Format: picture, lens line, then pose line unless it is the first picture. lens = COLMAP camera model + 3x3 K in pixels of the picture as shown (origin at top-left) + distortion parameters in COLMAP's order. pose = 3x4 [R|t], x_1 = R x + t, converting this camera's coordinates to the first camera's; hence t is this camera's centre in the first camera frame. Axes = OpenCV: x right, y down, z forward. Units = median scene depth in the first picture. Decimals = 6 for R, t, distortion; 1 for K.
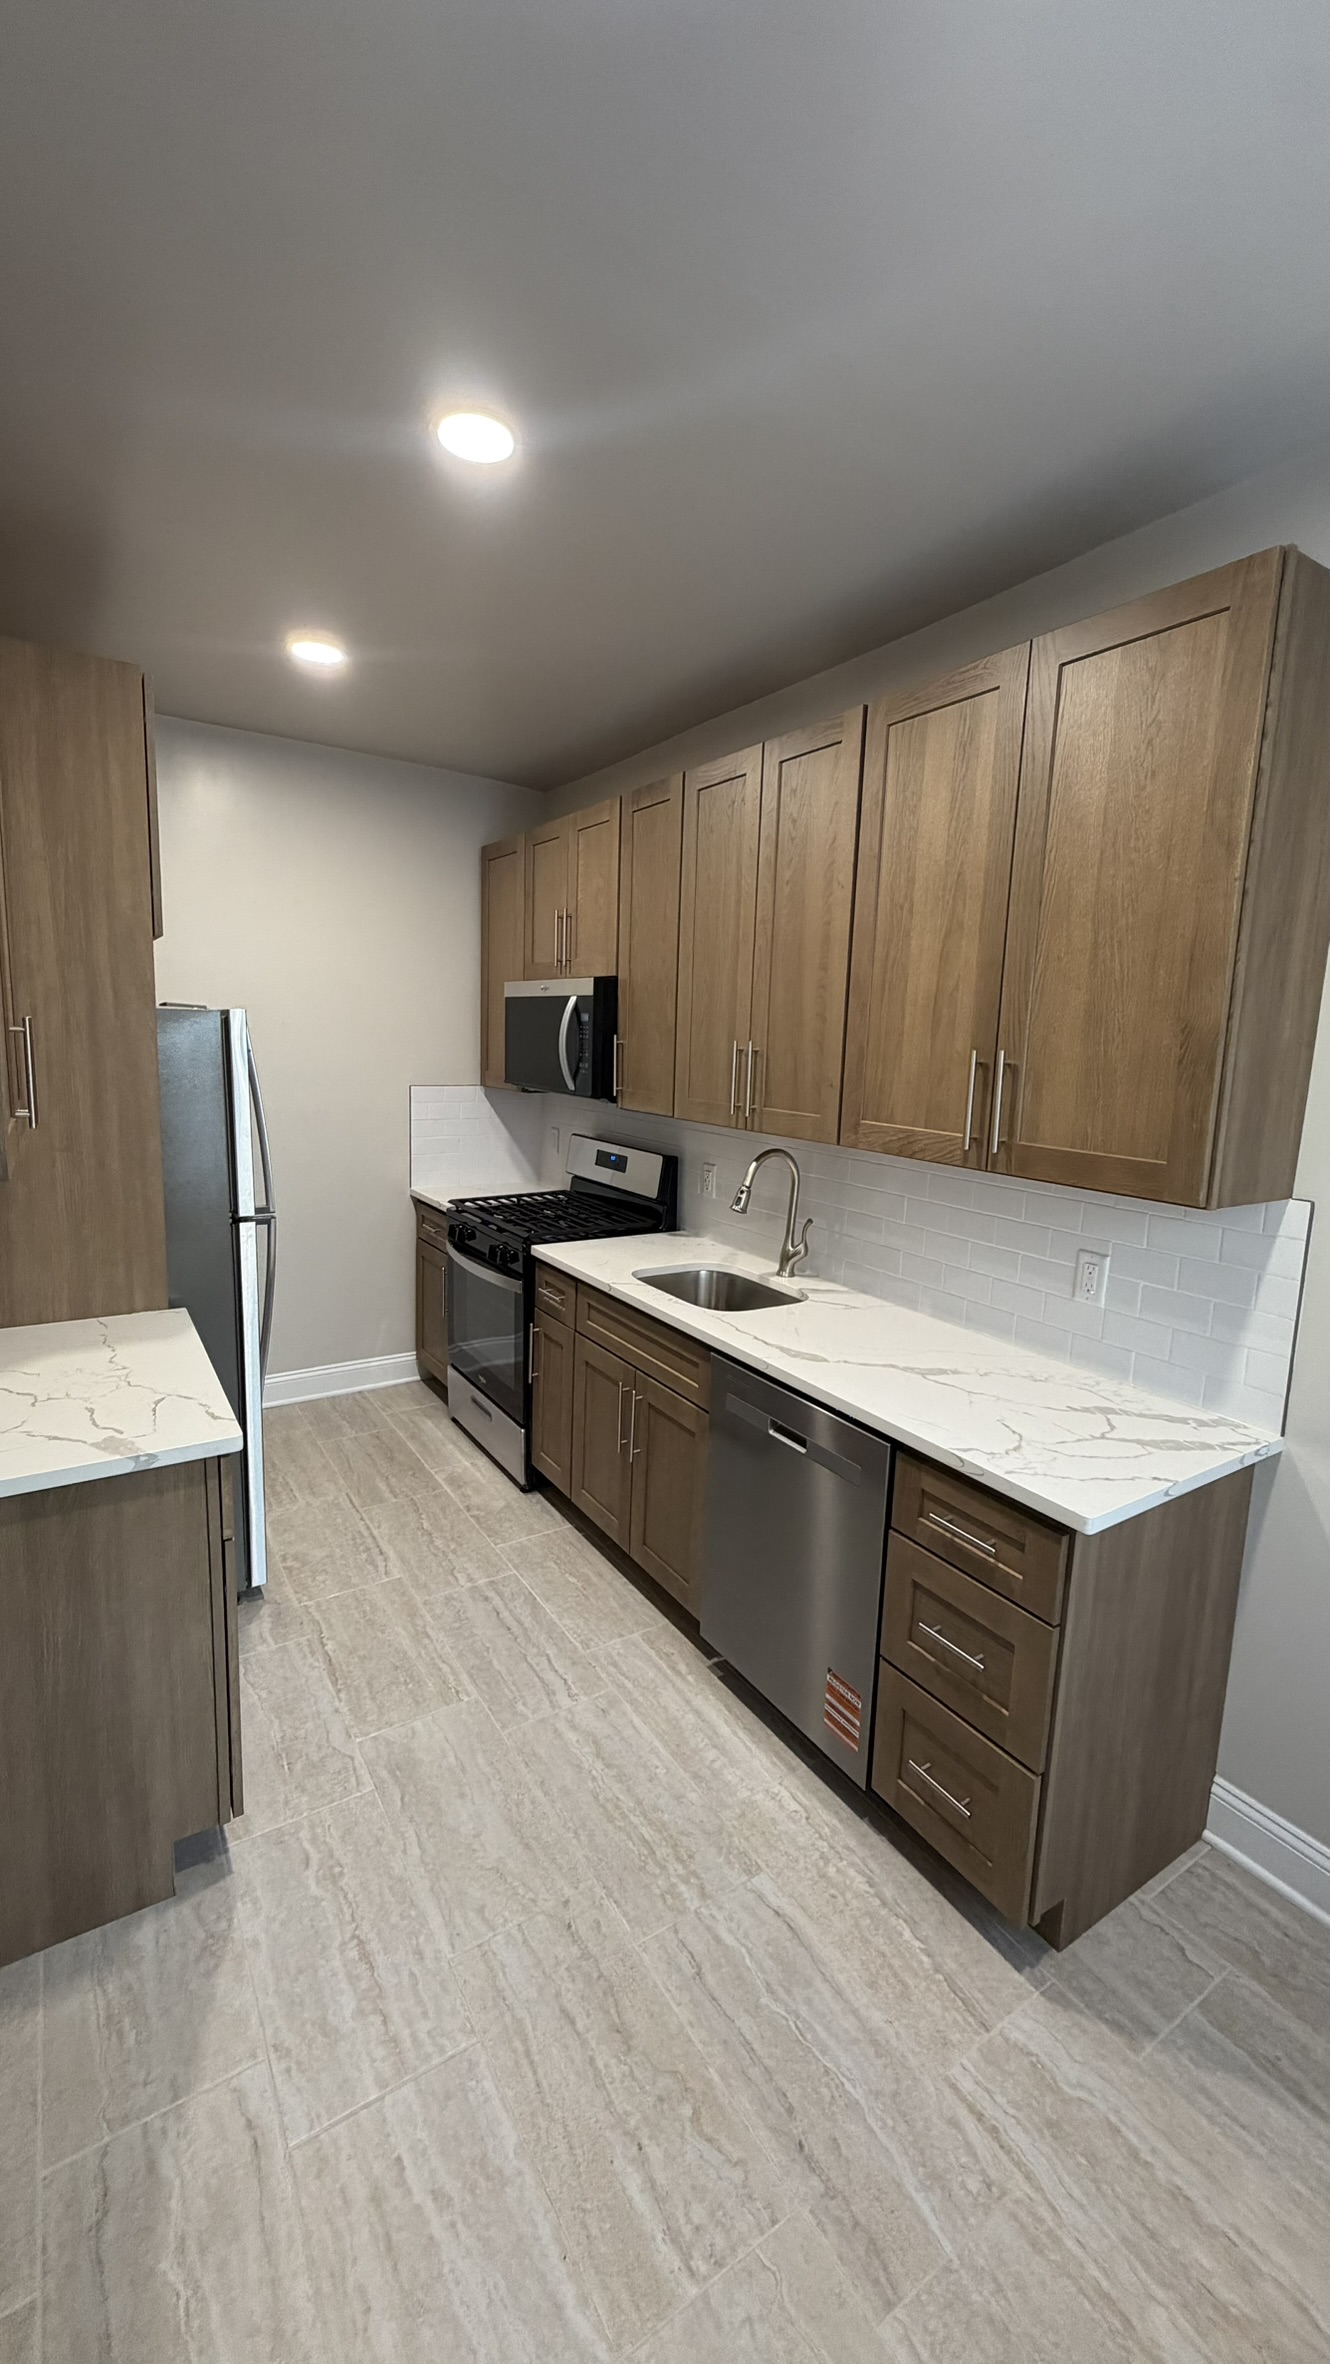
lens RADIAL K [[941.6, 0, 660.2], [0, 941.6, 1174.4], [0, 0, 1]] dist [0.001178, 0.000213]
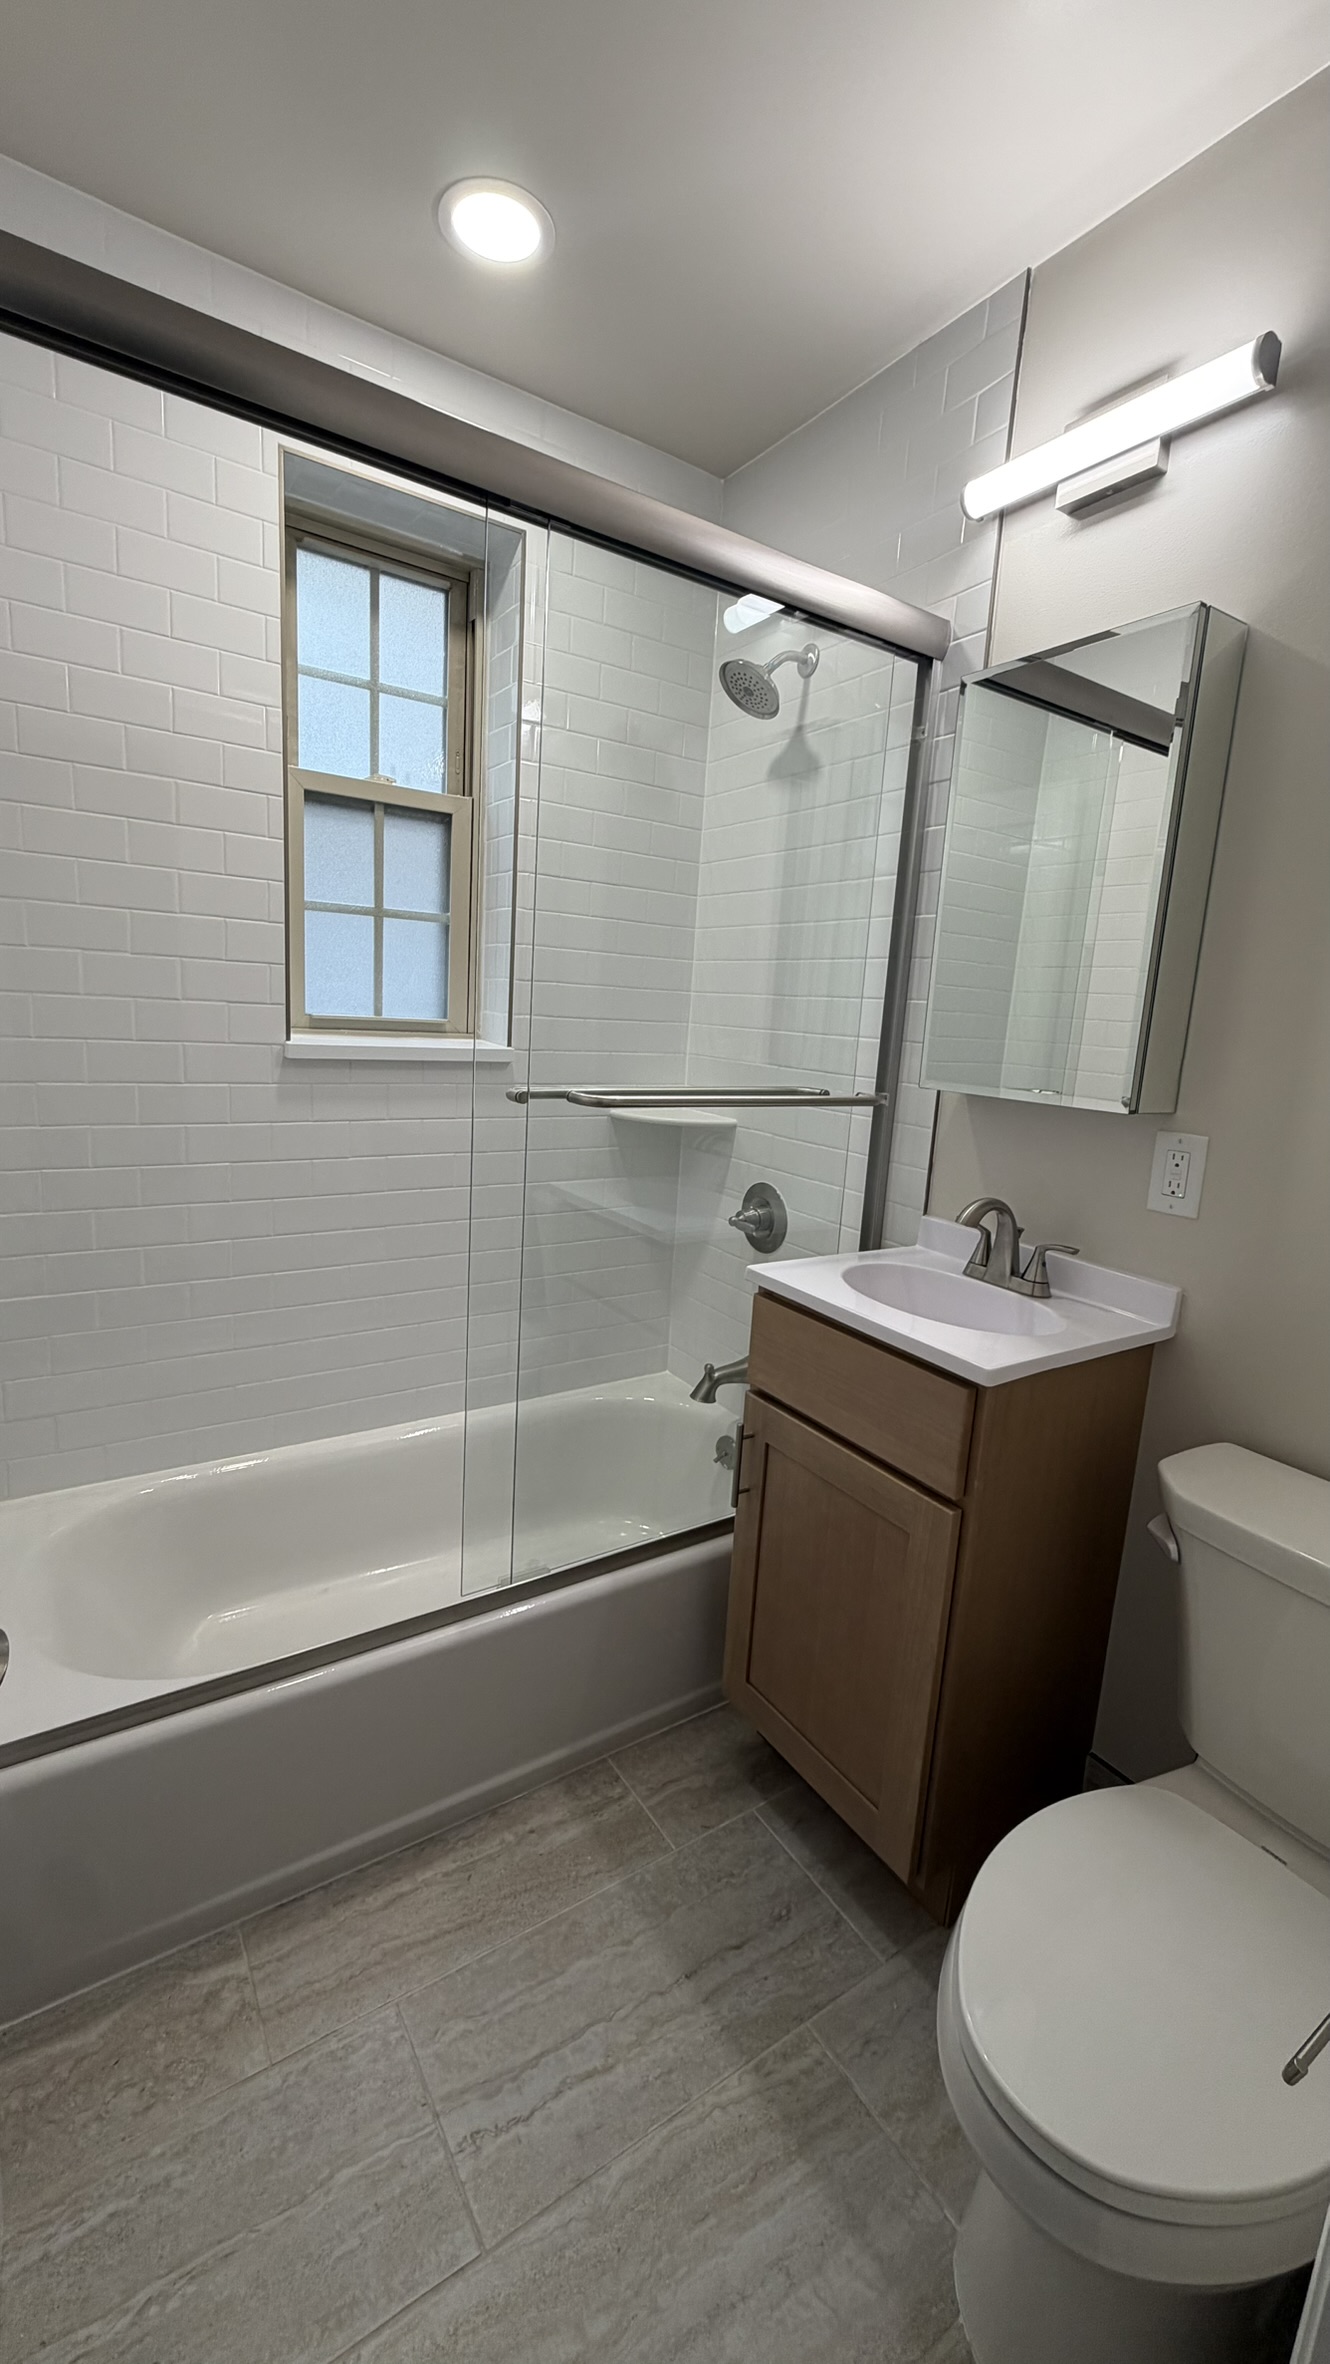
lens RADIAL K [[941.6, 0, 661.0], [0, 941.6, 1174.4], [0, 0, 1]] dist [0.001178, 0.000213]
pose [[-0.008302, -0.210169, 0.977630, -0.705741], [0.087867, 0.973729, 0.210077, 0.071903], [-0.996098, 0.087645, 0.010383, 0.601056]]
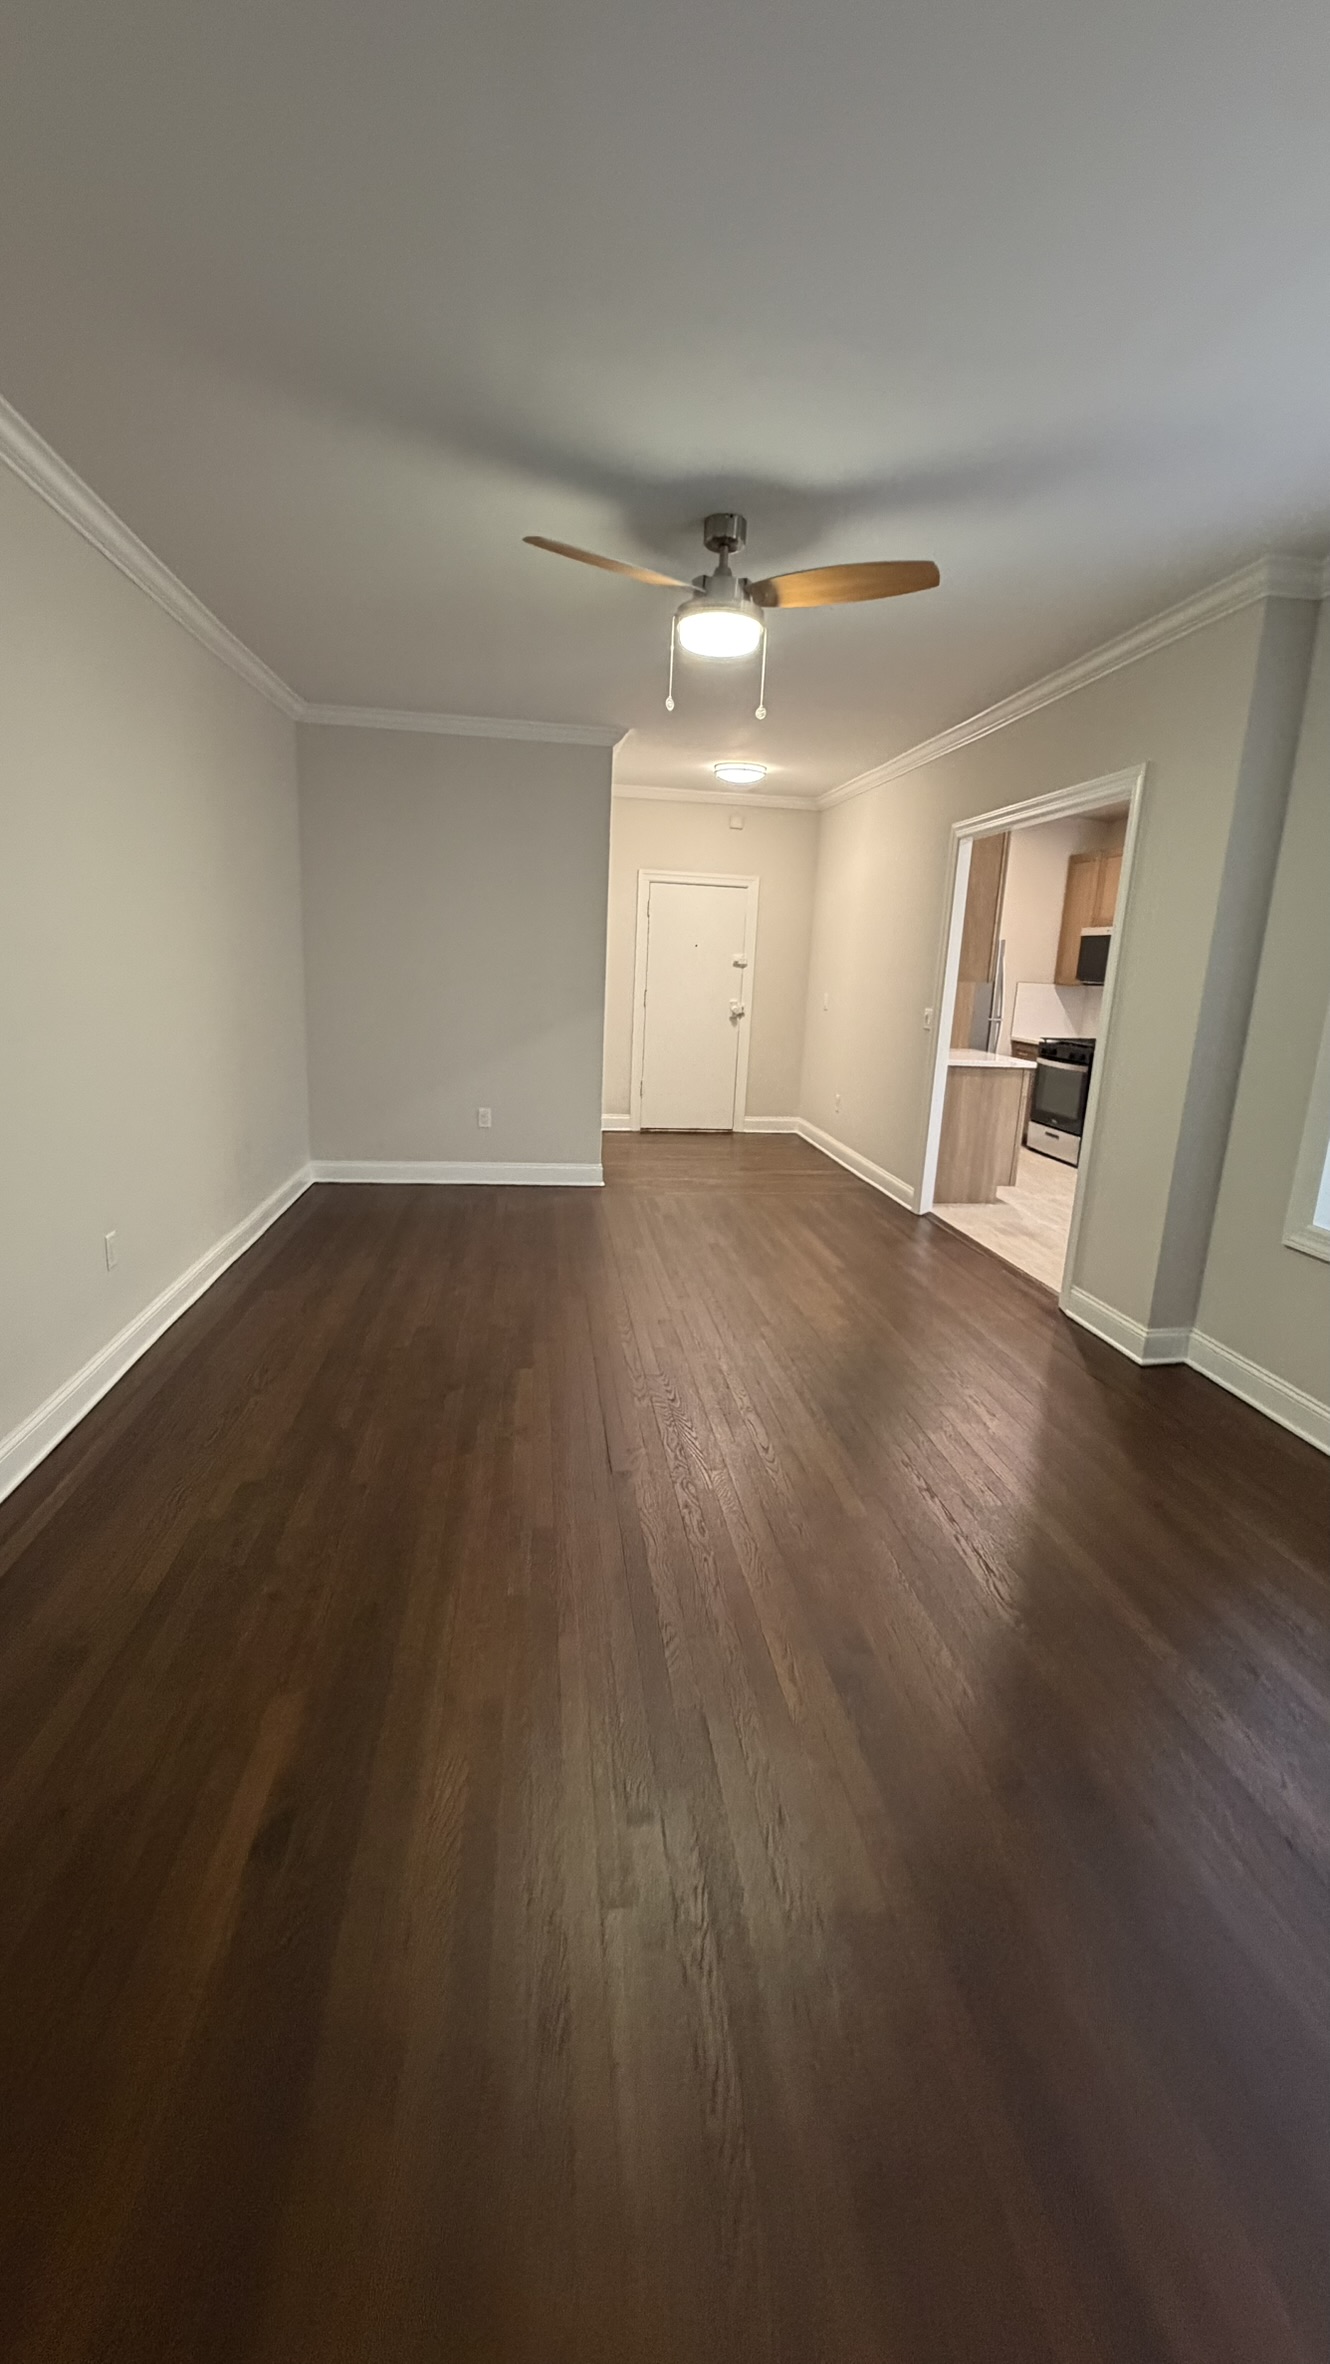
lens RADIAL K [[941.6, 0, 660.6], [0, 941.6, 1171.4], [0, 0, 1]] dist [0.001178, 0.000213]
pose [[0.905004, 0.100158, -0.413445, -0.208198], [-0.075924, 0.994313, 0.074683, 0.480649], [0.418574, -0.036199, 0.907461, -2.548480]]
